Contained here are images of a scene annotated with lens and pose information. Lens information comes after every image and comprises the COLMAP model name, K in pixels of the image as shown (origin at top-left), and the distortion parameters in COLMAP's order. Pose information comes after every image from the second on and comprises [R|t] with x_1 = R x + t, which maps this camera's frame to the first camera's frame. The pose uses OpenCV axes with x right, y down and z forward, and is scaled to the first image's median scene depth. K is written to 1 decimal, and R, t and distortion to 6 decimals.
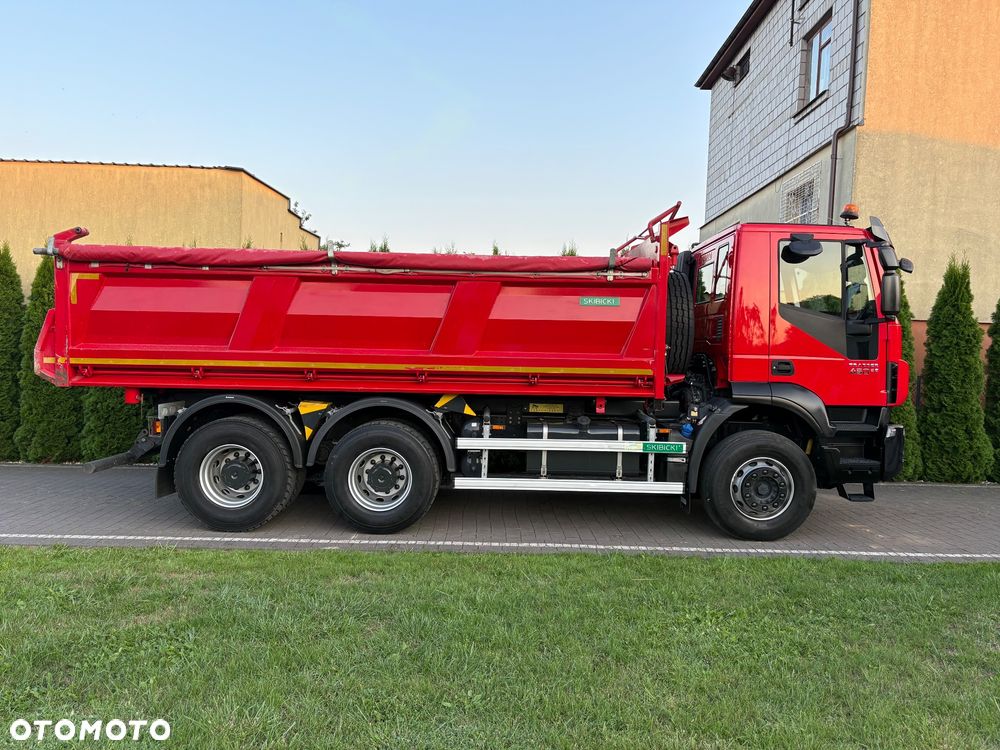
lens RADIAL K [[768.8, 0, 498.0], [0, 768.8, 377.9], [0, 0, 1]] dist [0.068543, -0.085818]
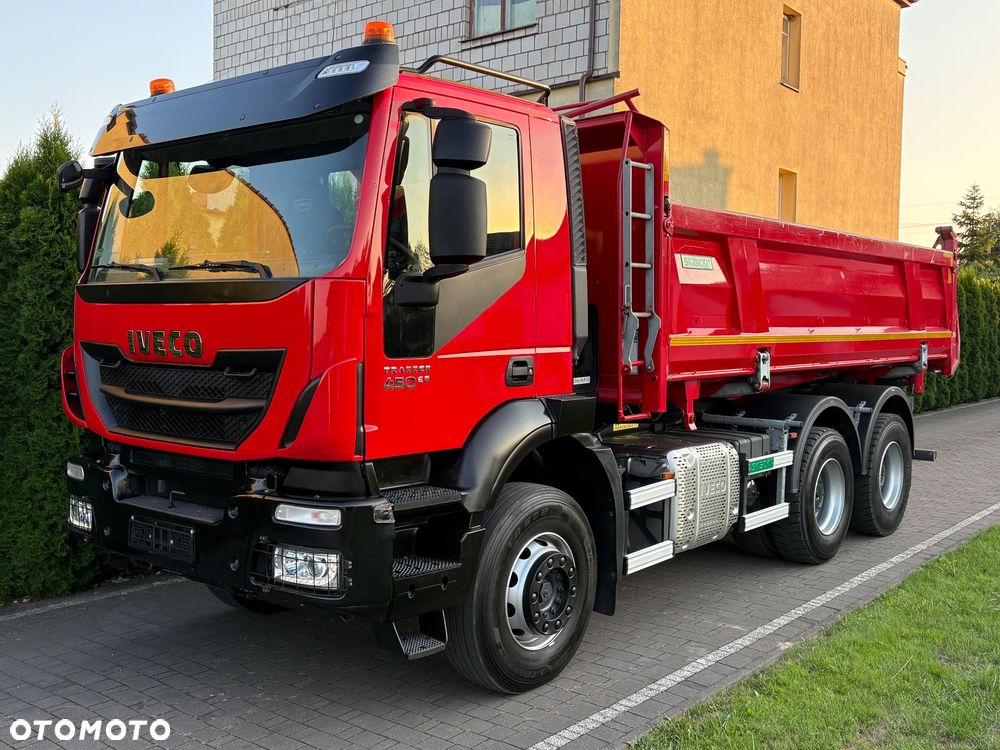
lens RADIAL K [[1002.5, 0, 496.1], [0, 1002.5, 371.9], [0, 0, 1]] dist [0.047540, -0.030630]
pose [[0.631711, -0.057184, 0.773092, -0.897784], [0.035403, 0.998363, 0.044918, -0.055103], [-0.774395, -0.001006, 0.632702, 0.561922]]
